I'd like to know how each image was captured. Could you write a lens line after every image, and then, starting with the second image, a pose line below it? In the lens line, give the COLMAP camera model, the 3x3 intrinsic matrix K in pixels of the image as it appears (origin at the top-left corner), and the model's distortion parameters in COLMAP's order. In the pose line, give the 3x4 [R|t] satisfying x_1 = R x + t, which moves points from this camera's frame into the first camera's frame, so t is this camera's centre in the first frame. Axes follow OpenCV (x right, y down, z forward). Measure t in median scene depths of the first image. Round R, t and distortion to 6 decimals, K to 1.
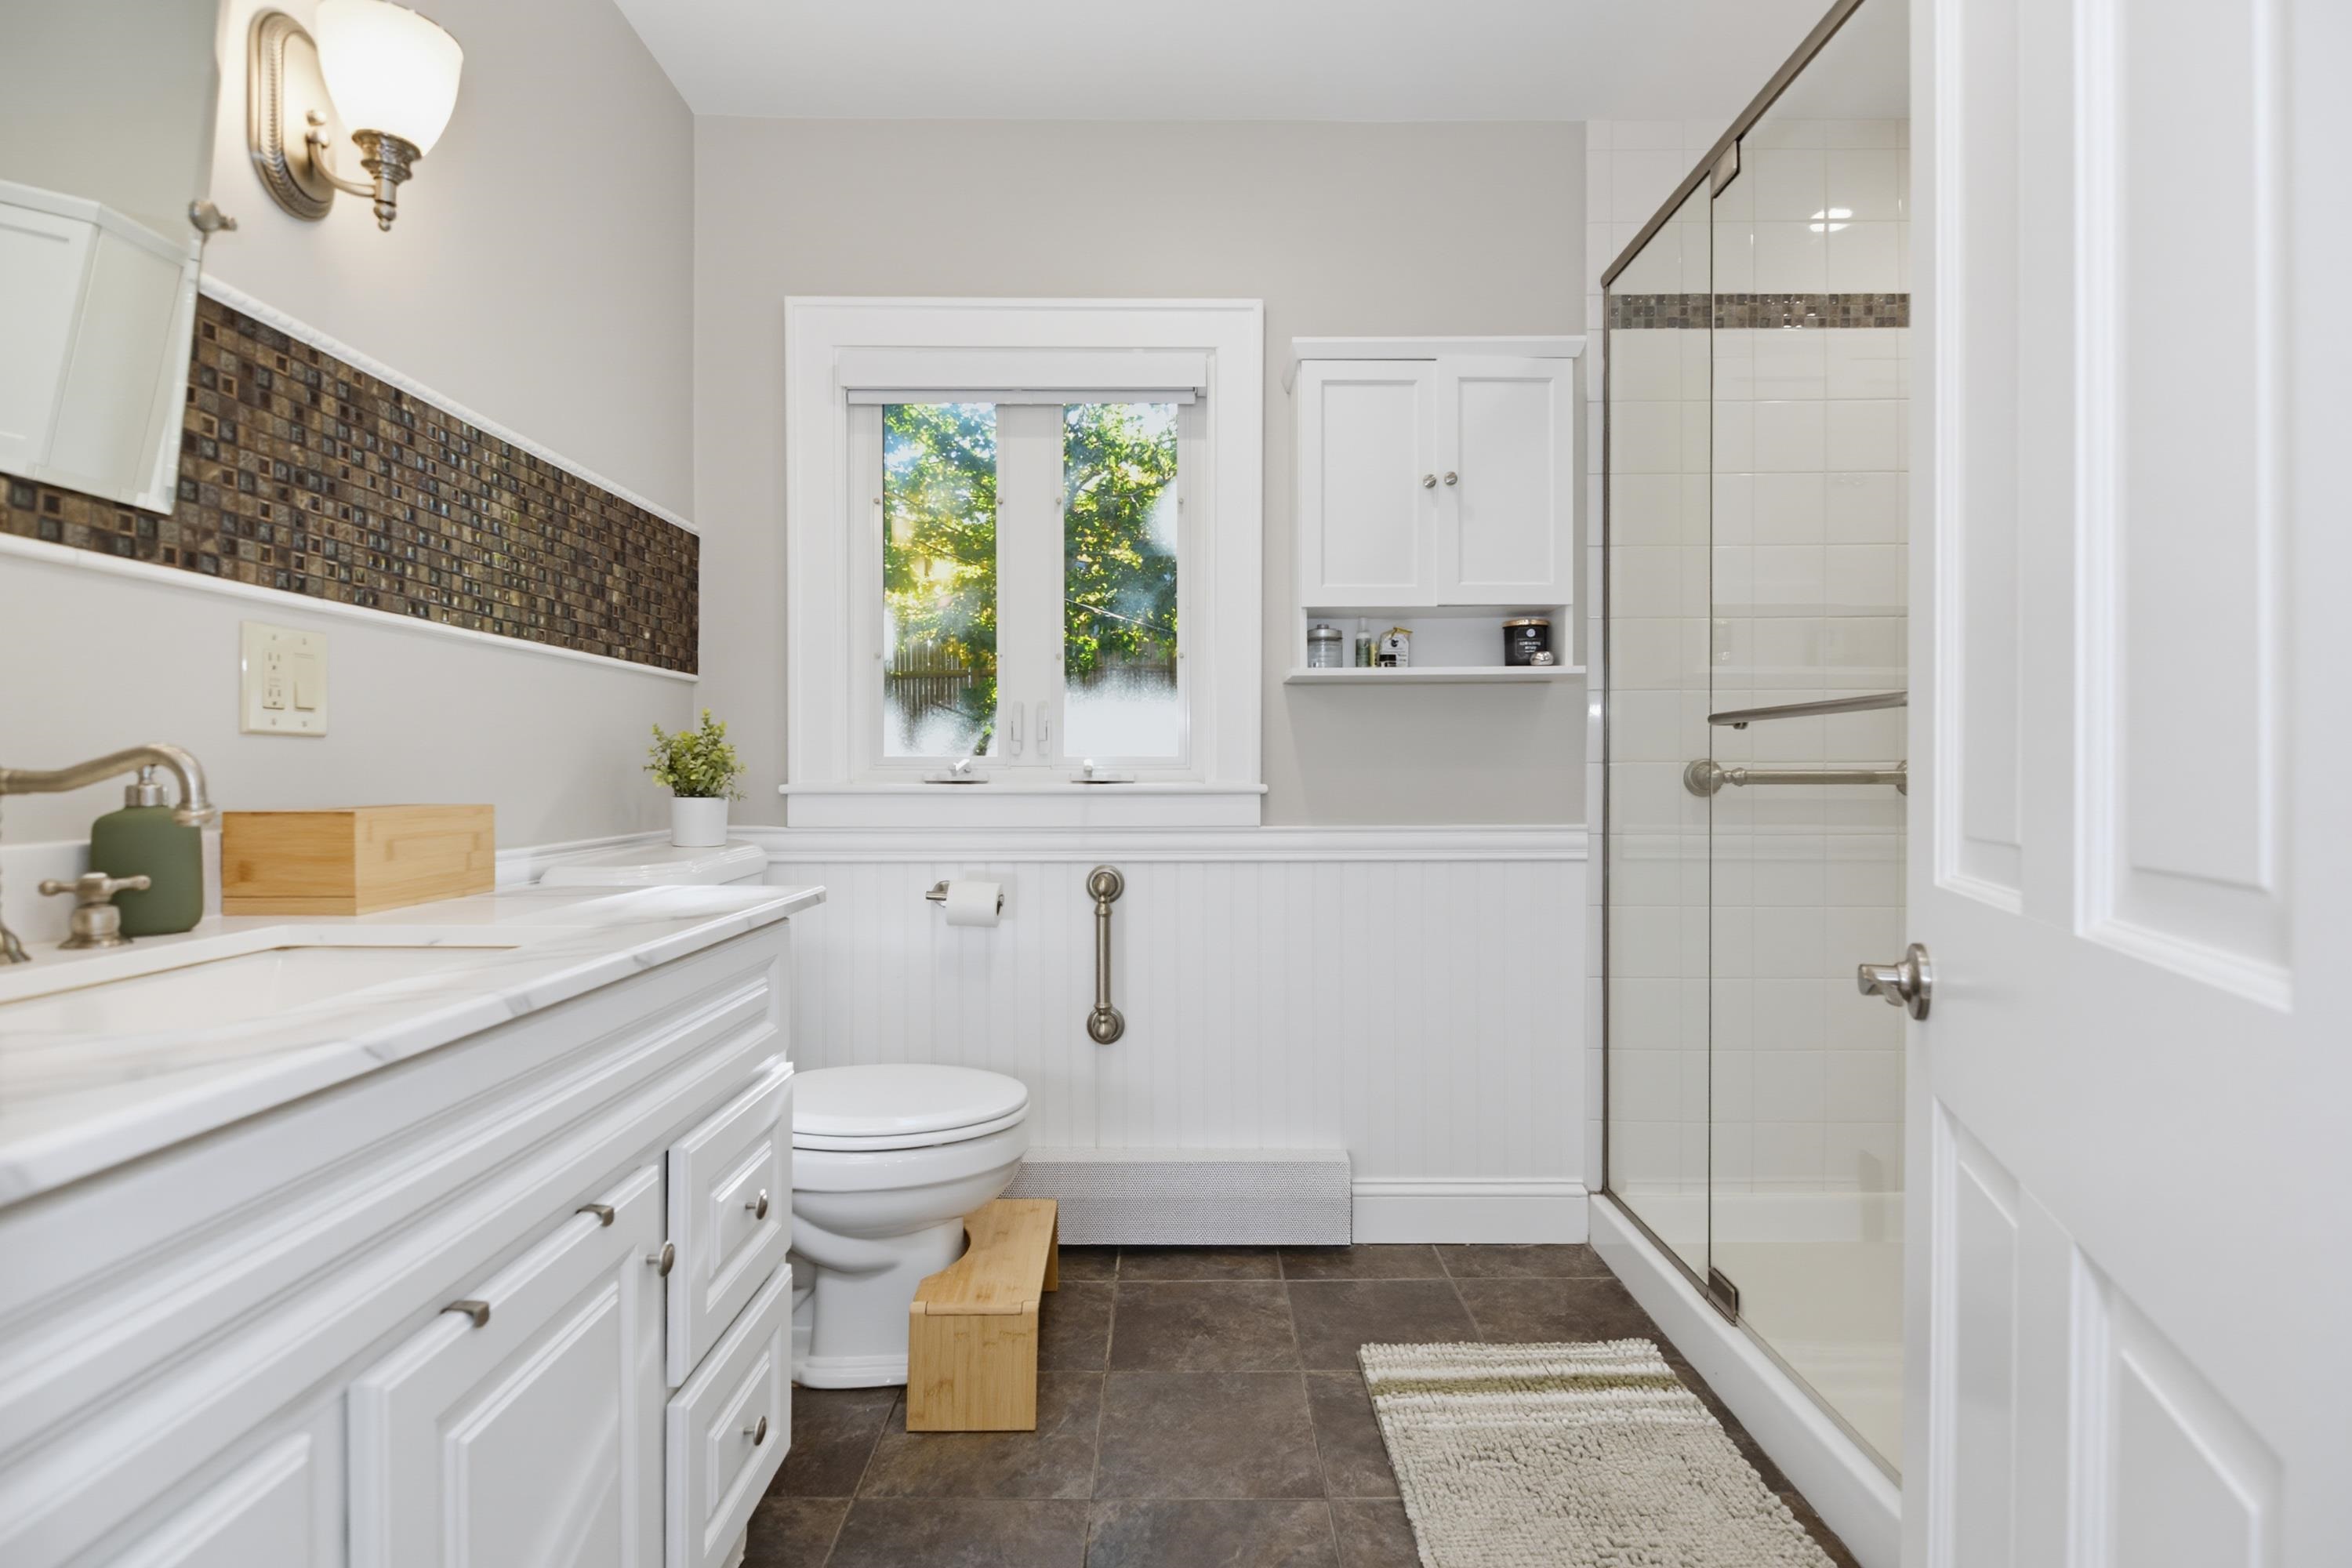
lens RADIAL K [[1156.0, 0, 1176.0], [0, 1156.0, 784.0], [0, 0, 1]] dist [-0.000994, -0.000645]
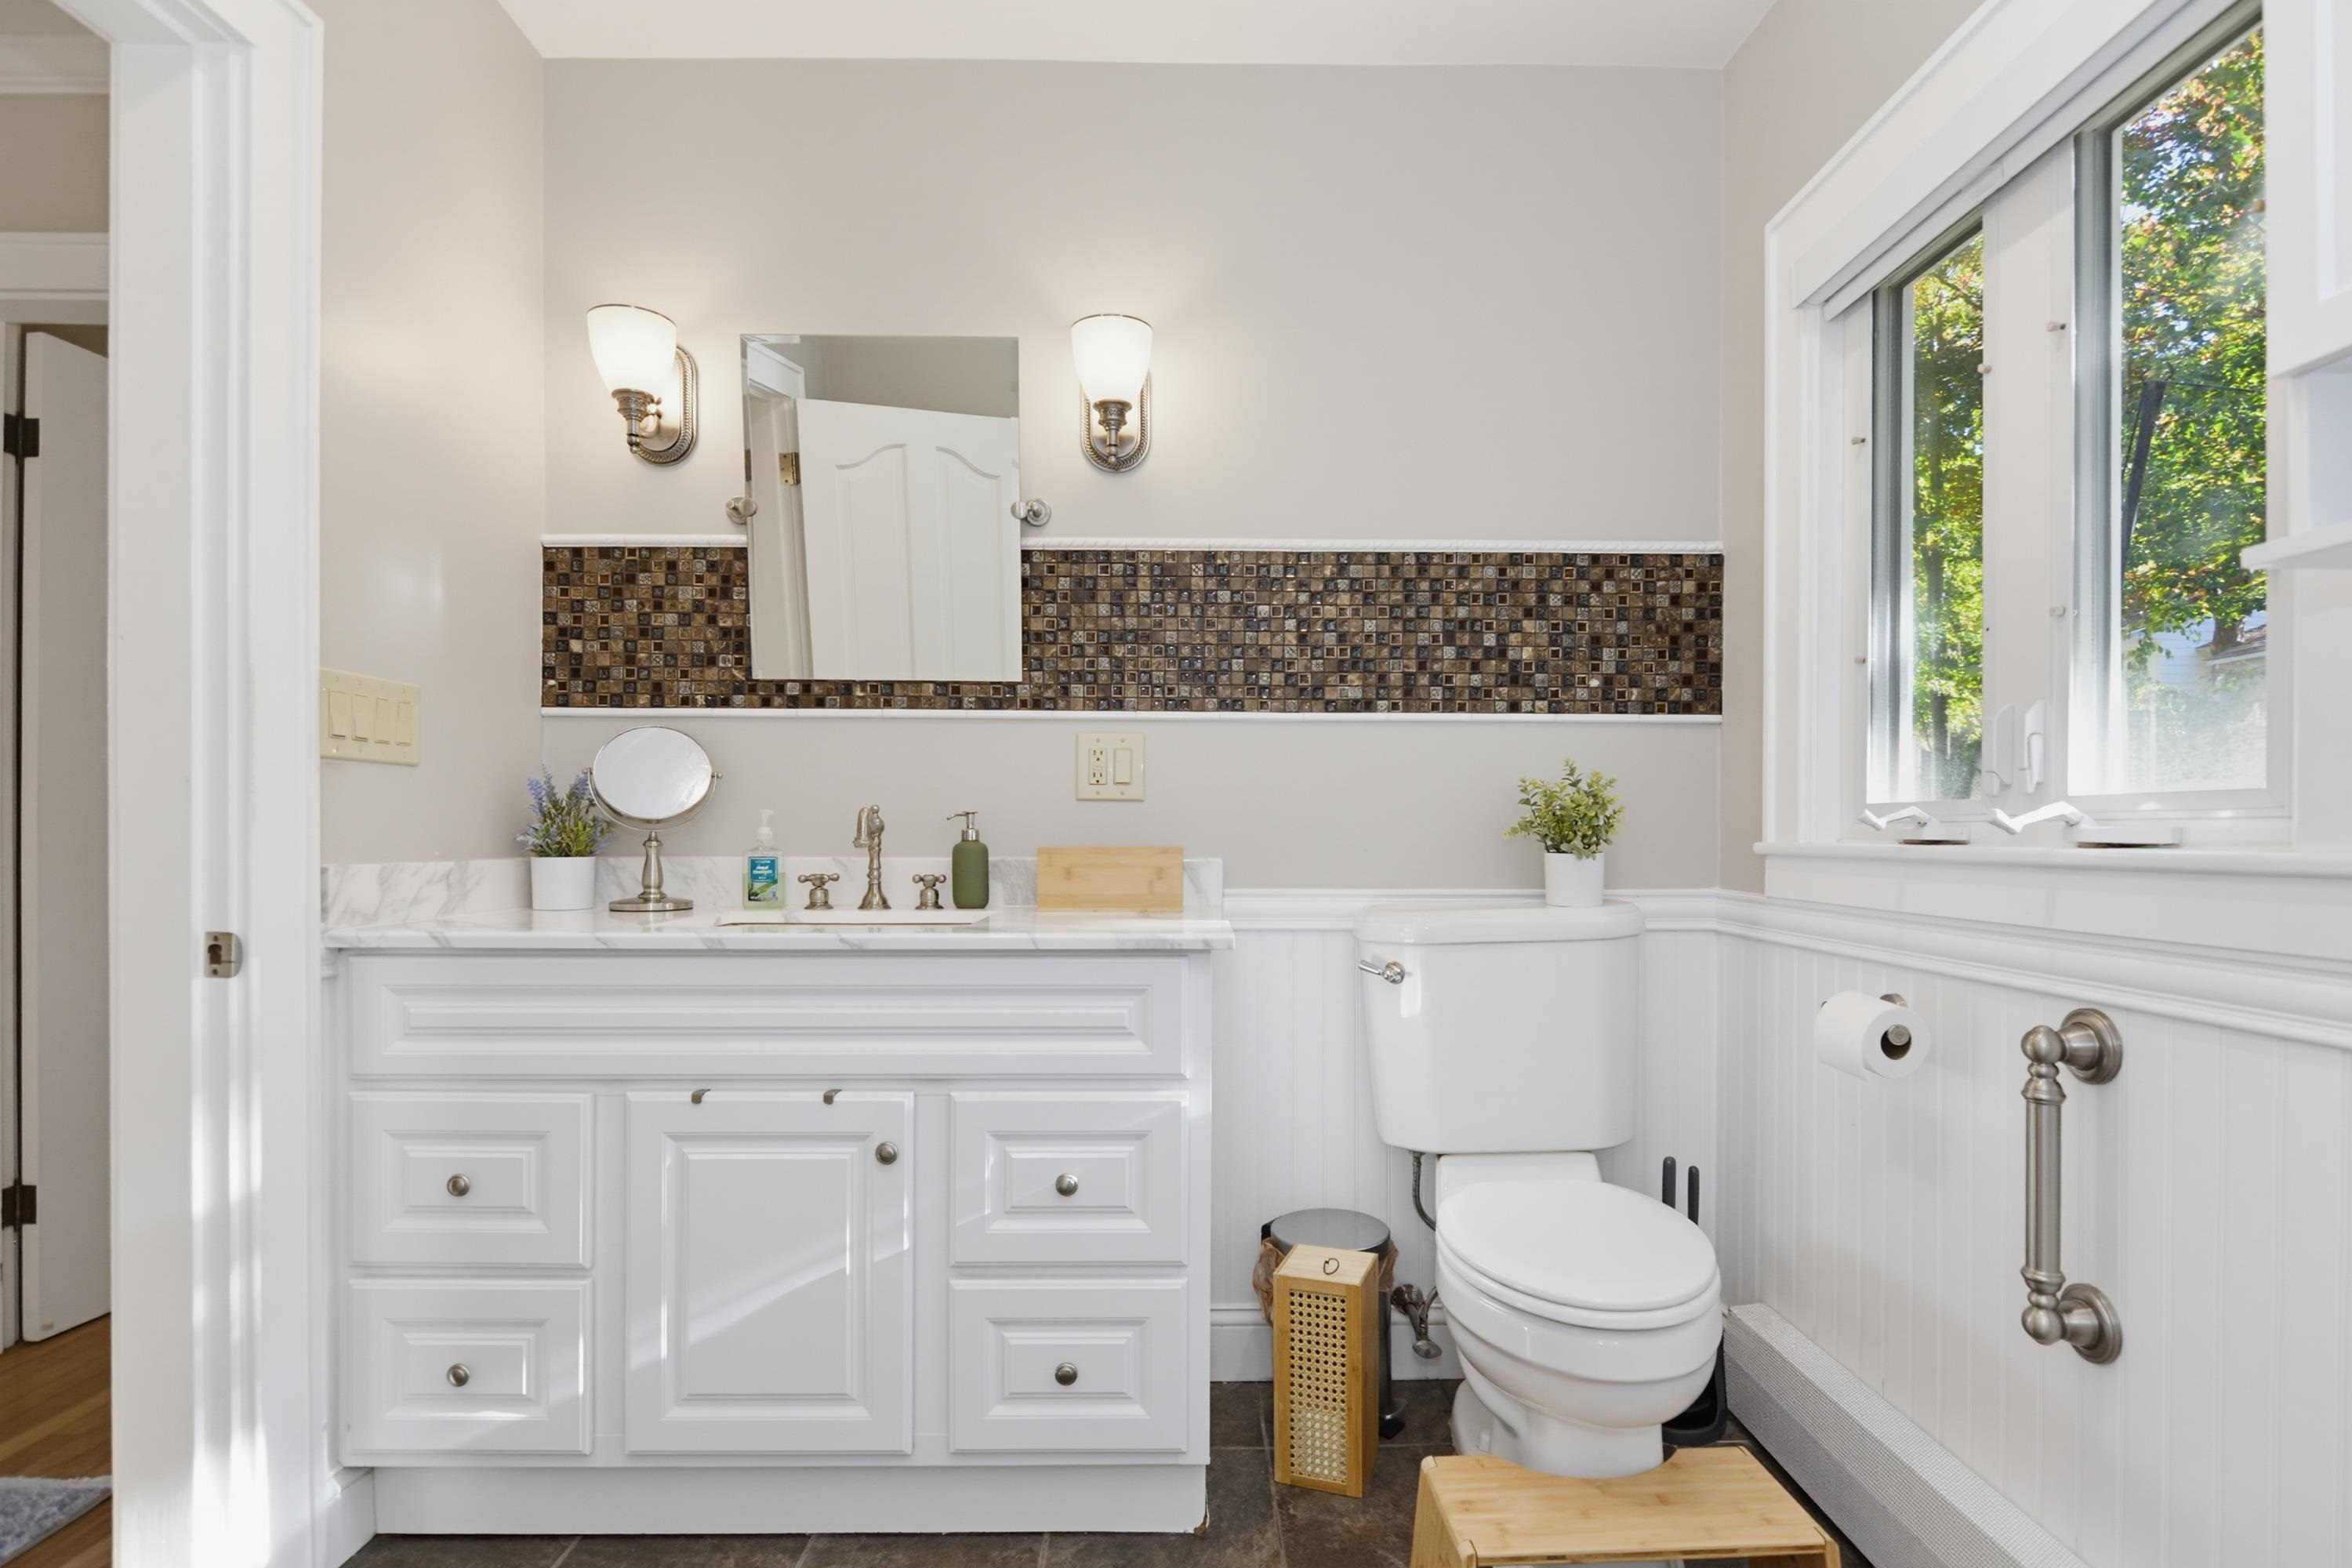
lens RADIAL K [[1122.6, 0, 1181.0], [0, 1122.6, 836.9], [0, 0, 1]] dist [-0.000031, -0.000279]
pose [[0.003713, 0.005809, -0.999976, 0.763938], [-0.015720, 0.999860, 0.005750, -0.002474], [0.999870, 0.015698, 0.003804, 1.065140]]
